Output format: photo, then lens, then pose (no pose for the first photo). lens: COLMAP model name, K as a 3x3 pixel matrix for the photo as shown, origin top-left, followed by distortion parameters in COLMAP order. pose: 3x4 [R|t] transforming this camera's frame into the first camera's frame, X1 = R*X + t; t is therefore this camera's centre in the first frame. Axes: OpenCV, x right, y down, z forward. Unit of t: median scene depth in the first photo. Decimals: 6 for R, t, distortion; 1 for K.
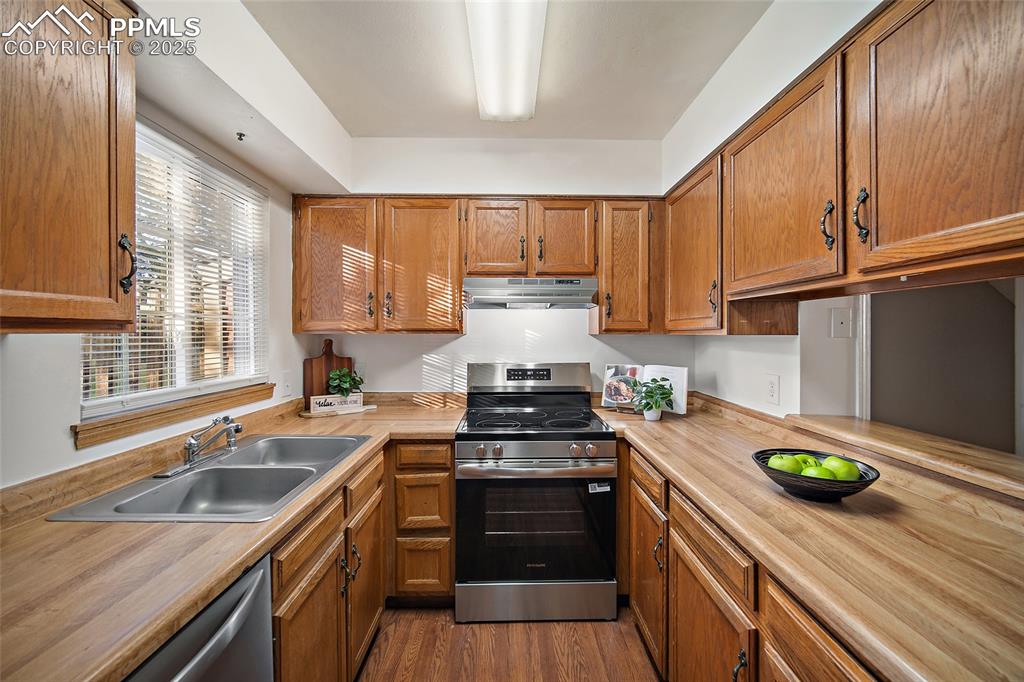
lens RADIAL K [[405.5, 0, 513.8], [0, 405.5, 335.8], [0, 0, 1]] dist [-0.002086, -0.000115]
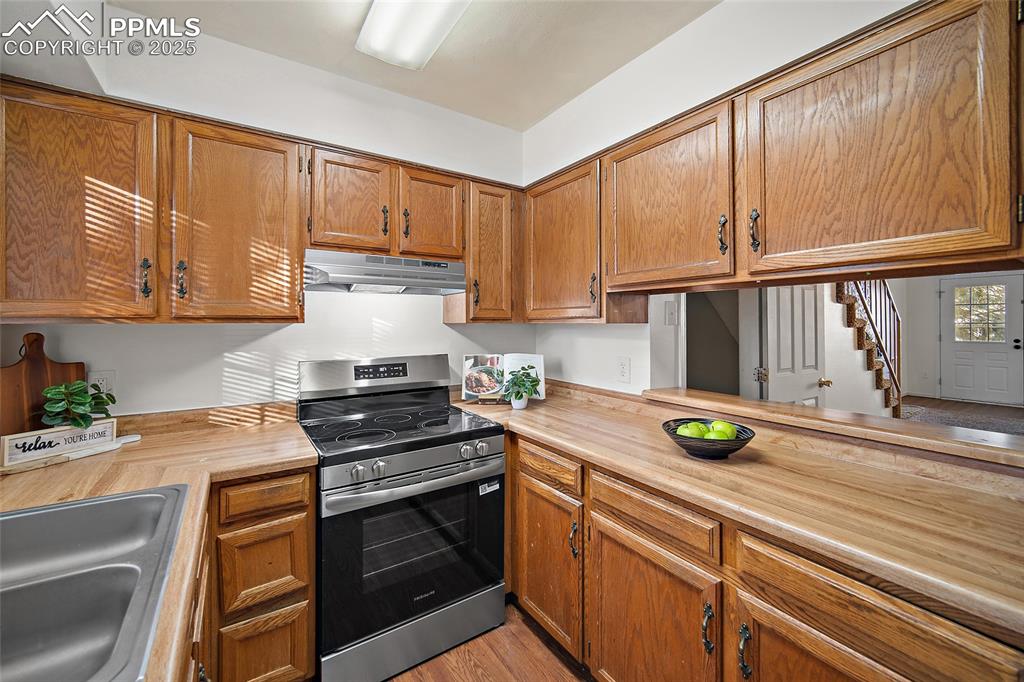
lens RADIAL K [[416.2, 0, 514.6], [0, 416.2, 320.6], [0, 0, 1]] dist [-0.001797, -0.000319]
pose [[0.838254, 0.000132, 0.545280, -0.230353], [0.005214, 0.999952, -0.008259, -0.001037], [-0.545255, 0.009766, 0.838214, 0.142656]]
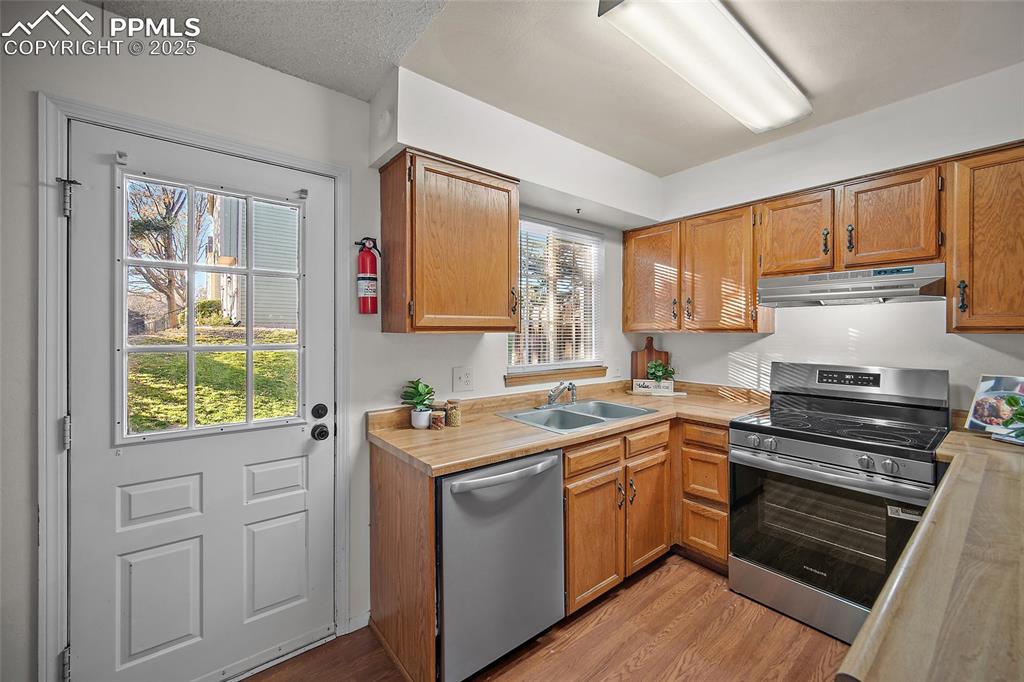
lens RADIAL K [[405.5, 0, 513.8], [0, 405.5, 335.8], [0, 0, 1]] dist [-0.002086, -0.000115]
pose [[0.615499, 0.006955, -0.788107, 0.327259], [-0.004479, 0.999976, 0.005327, 0.000079], [0.788125, 0.000252, 0.615516, -0.147694]]
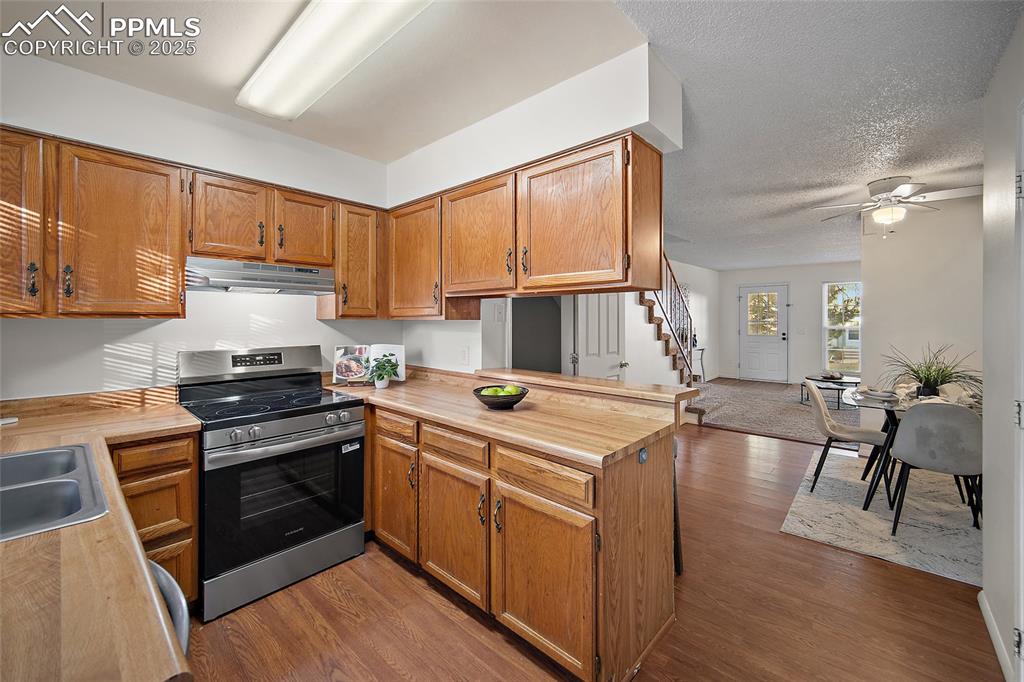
lens RADIAL K [[414.3, 0, 514.3], [0, 414.3, 319.1], [0, 0, 1]] dist [-0.003018, -0.000137]
pose [[0.684137, 0.001007, 0.729353, -0.309668], [0.001633, 0.999994, -0.002912, 0.000286], [-0.729351, 0.003183, 0.684132, -0.169598]]
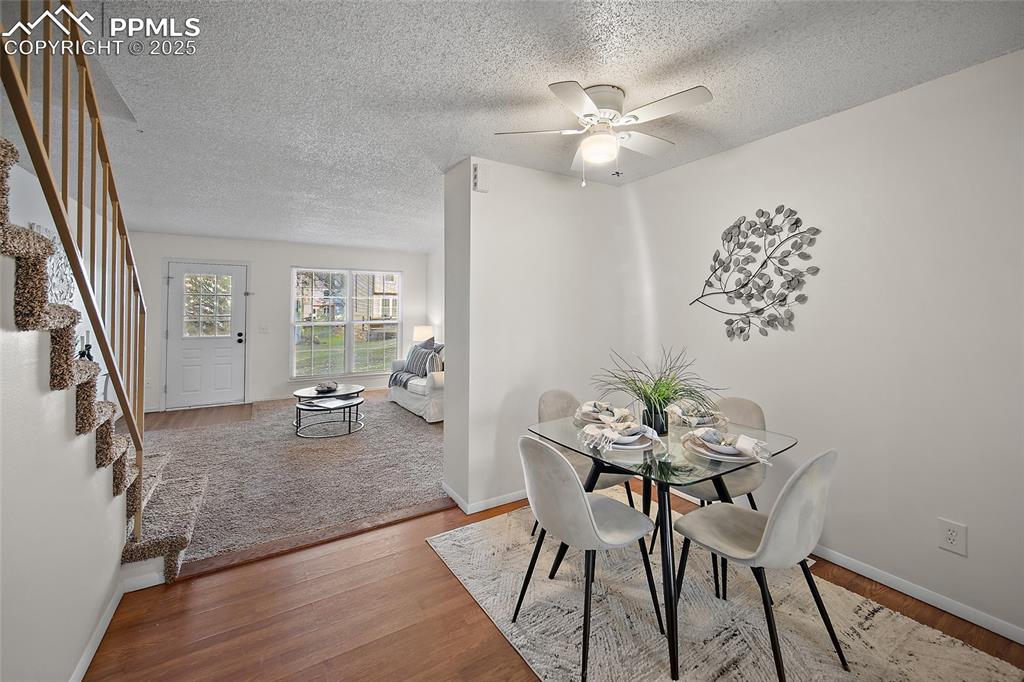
lens RADIAL K [[422.8, 0, 513.0], [0, 422.8, 301.9], [0, 0, 1]] dist [-0.001394, -0.000048]
pose [[-0.504938, 0.024497, 0.862808, 0.971829], [0.005141, 0.999665, -0.025374, -0.001746], [-0.863140, -0.008377, -0.504895, 0.524848]]
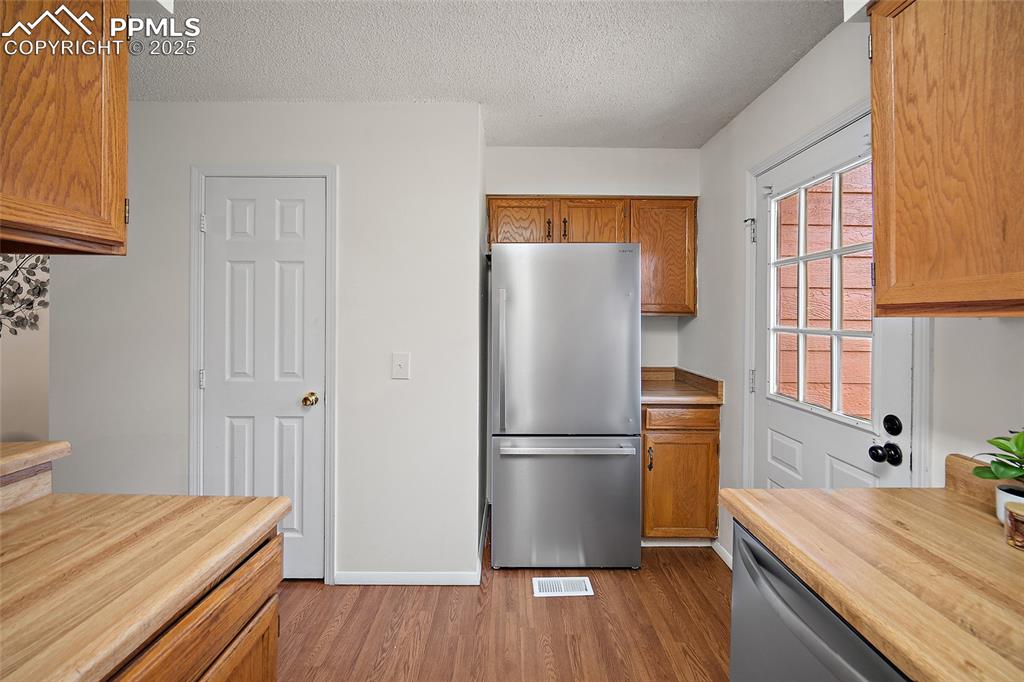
lens RADIAL K [[414.3, 0, 514.3], [0, 414.3, 319.1], [0, 0, 1]] dist [-0.003018, -0.000137]
pose [[-0.999997, -0.002428, 0.000482, -0.009486], [-0.002423, 0.999952, 0.009443, -0.000657], [-0.000505, 0.009442, -0.999955, 0.656160]]
